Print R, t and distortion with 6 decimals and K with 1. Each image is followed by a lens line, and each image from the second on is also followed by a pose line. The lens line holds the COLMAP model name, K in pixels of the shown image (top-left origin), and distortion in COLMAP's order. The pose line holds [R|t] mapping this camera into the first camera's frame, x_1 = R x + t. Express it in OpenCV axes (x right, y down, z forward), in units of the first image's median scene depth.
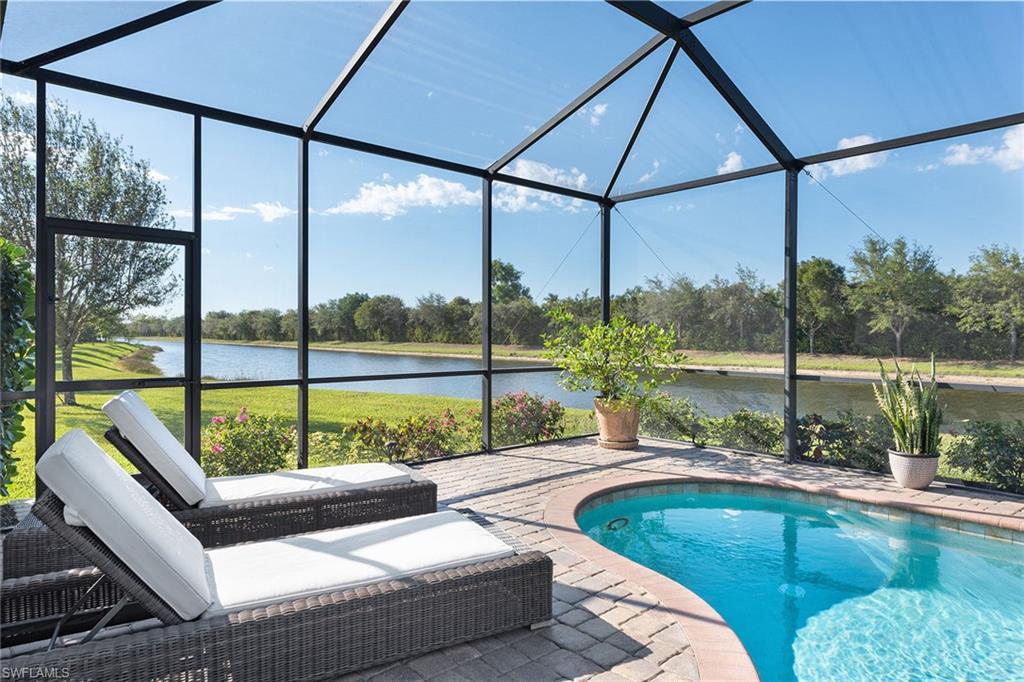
lens RADIAL K [[628.8, 0, 509.8], [0, 628.8, 336.0], [0, 0, 1]] dist [0.008111, 0.000264]
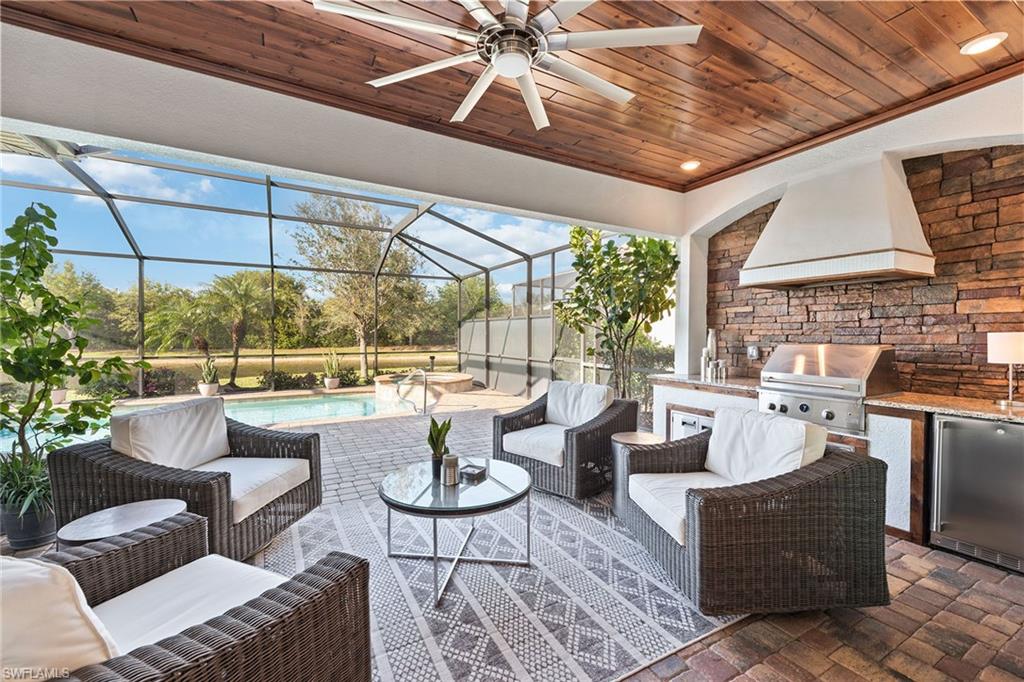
lens RADIAL K [[422.1, 0, 510.9], [0, 422.1, 340.8], [0, 0, 1]] dist [0.003352, -0.000739]
pose [[0.214707, -0.018164, 0.976510, -0.050546], [0.001297, 0.999831, 0.018312, -0.001673], [-0.976678, -0.002665, 0.214694, -0.095973]]
